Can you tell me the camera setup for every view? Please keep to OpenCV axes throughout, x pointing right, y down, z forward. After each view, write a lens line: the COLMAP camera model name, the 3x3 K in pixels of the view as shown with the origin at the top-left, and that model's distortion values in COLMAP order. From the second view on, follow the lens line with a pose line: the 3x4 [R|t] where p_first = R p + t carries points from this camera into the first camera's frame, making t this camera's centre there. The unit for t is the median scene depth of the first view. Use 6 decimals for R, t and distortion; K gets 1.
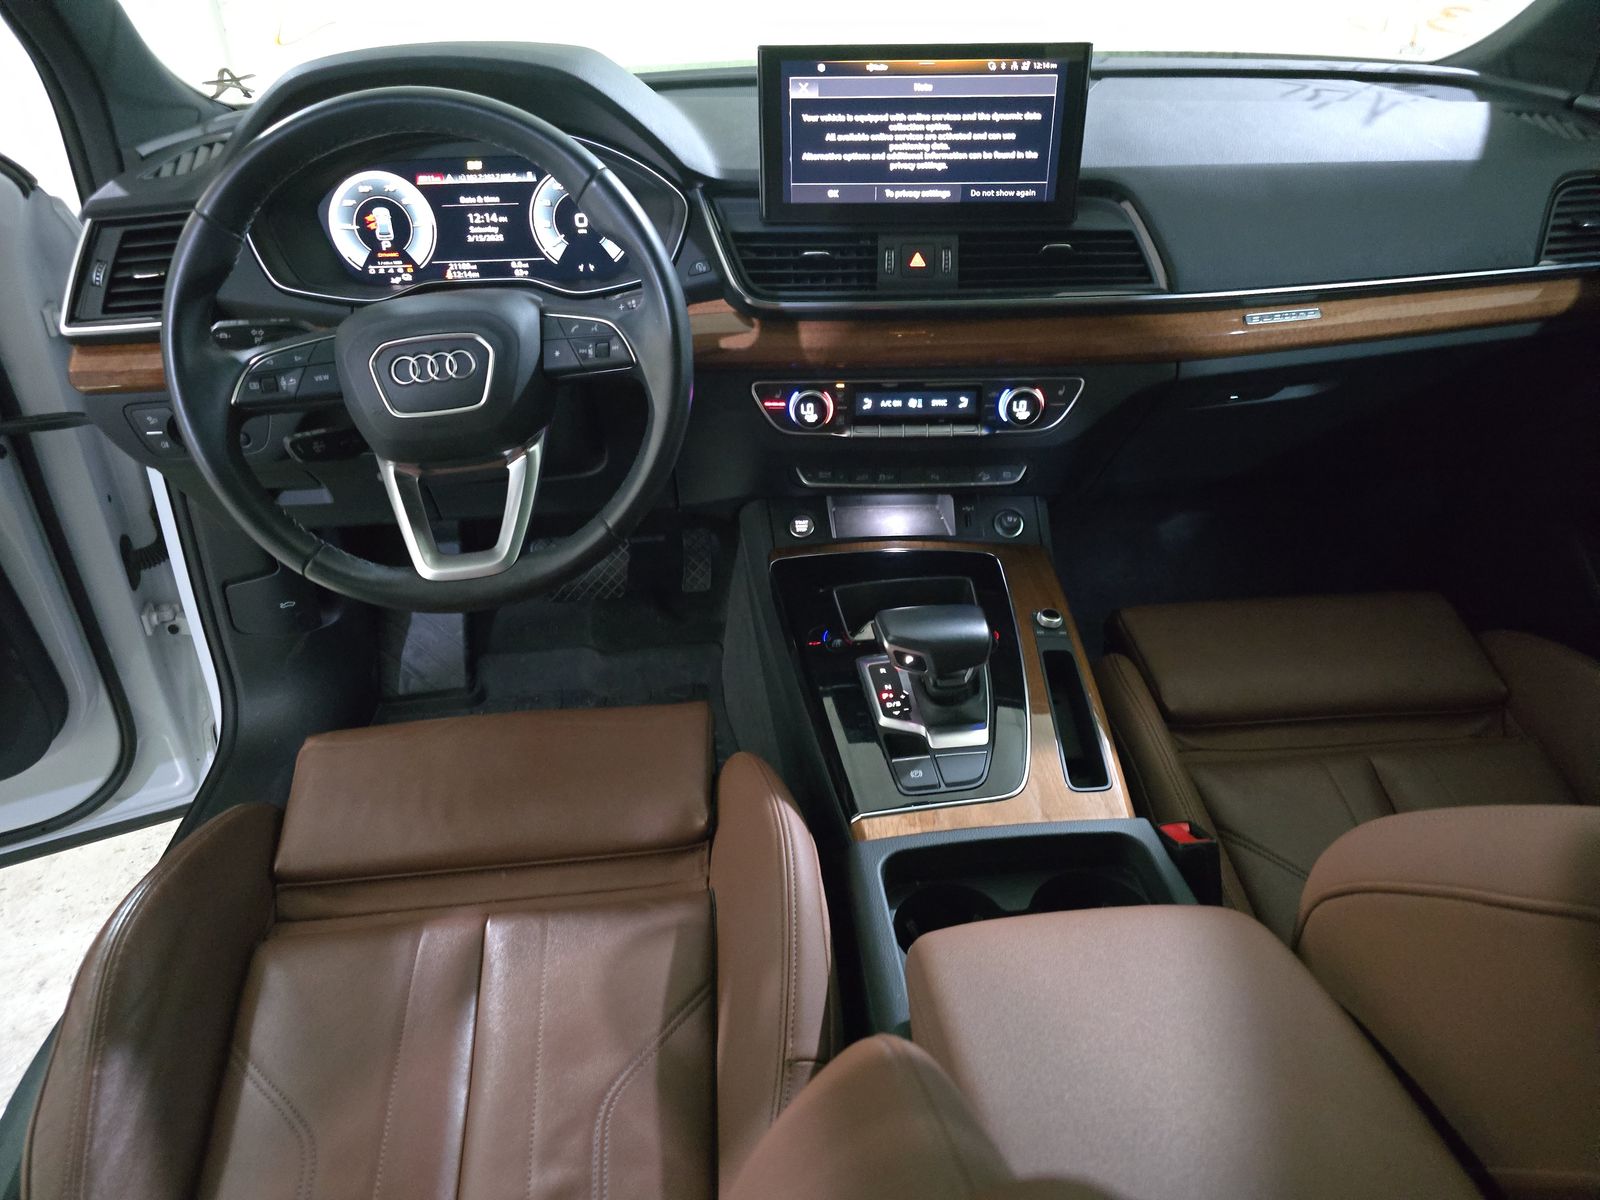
lens RADIAL K [[1078.8, 0, 801.7], [0, 1078.8, 600.3], [0, 0, 1]] dist [0.033661, -0.032362]
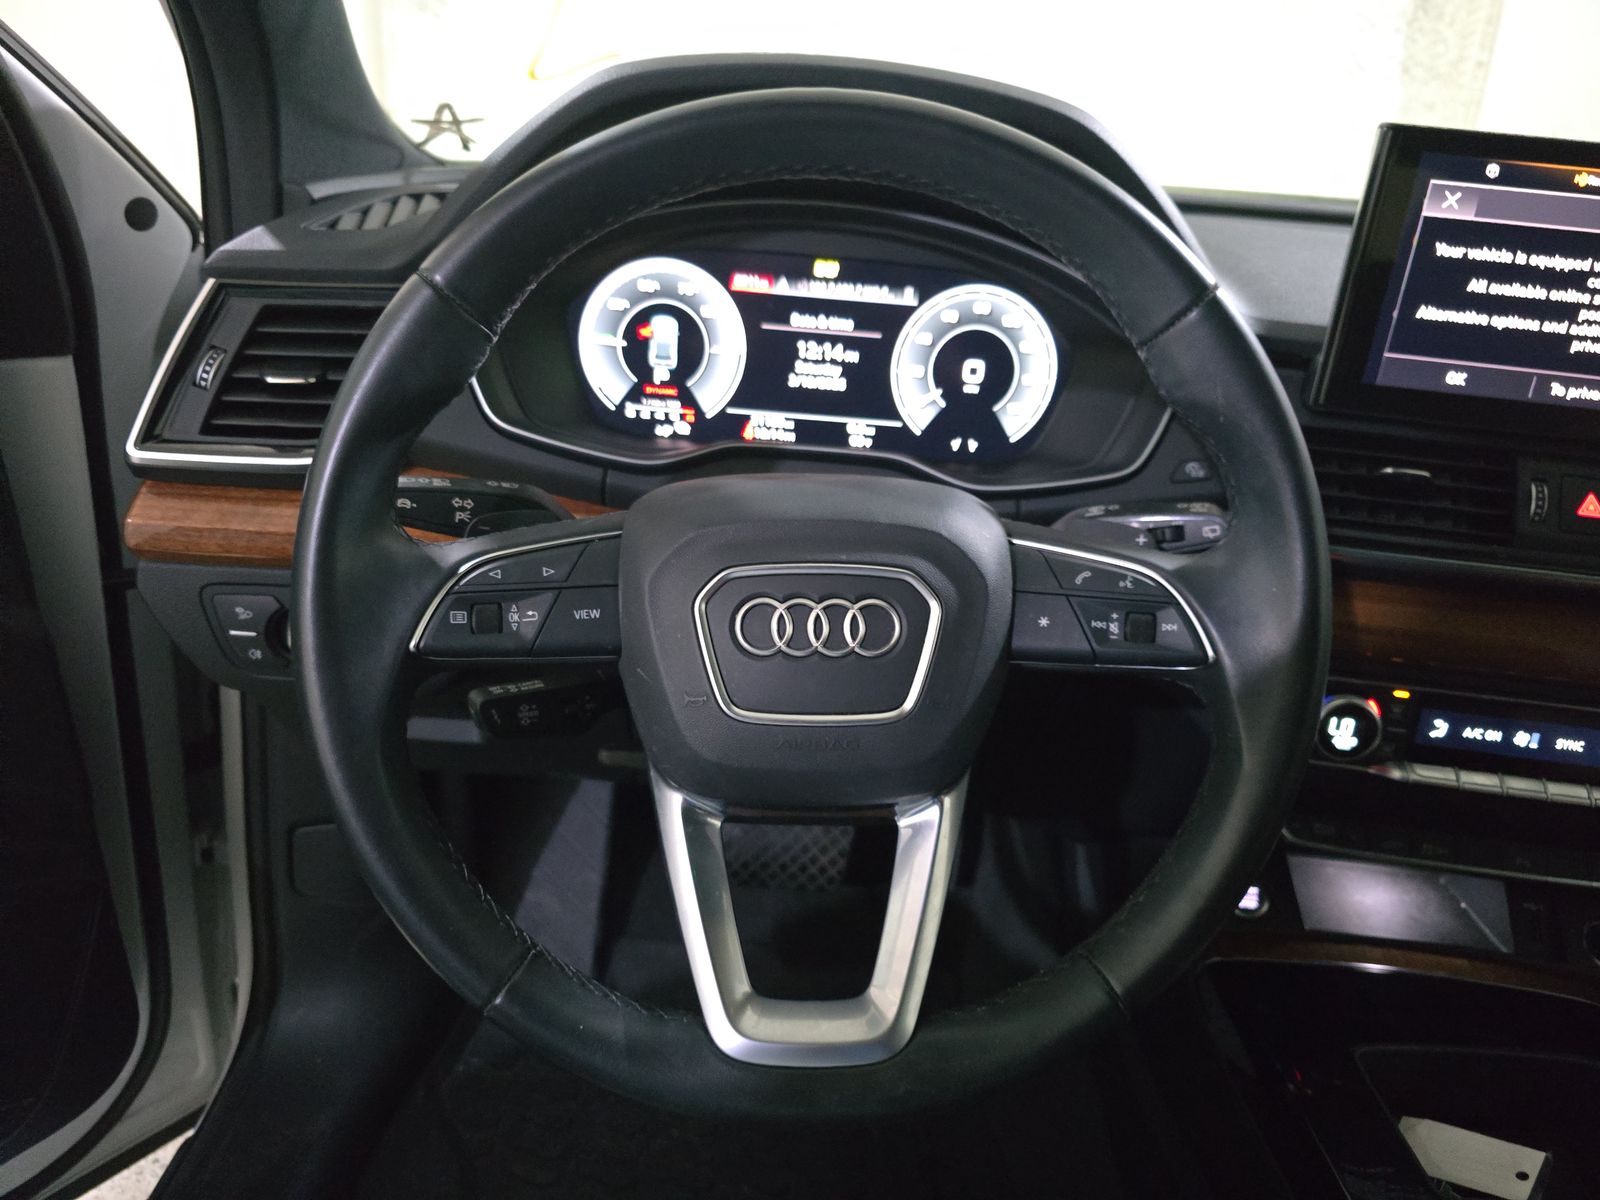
lens RADIAL K [[1096.1, 0, 800.0], [0, 1096.1, 600.0], [0, 0, 1]] dist [0.019365, -0.041927]
pose [[0.991072, 0.123961, -0.049082, -0.265494], [-0.129717, 0.981592, -0.140178, -0.126915], [0.030802, 0.145293, 0.988909, 0.411907]]
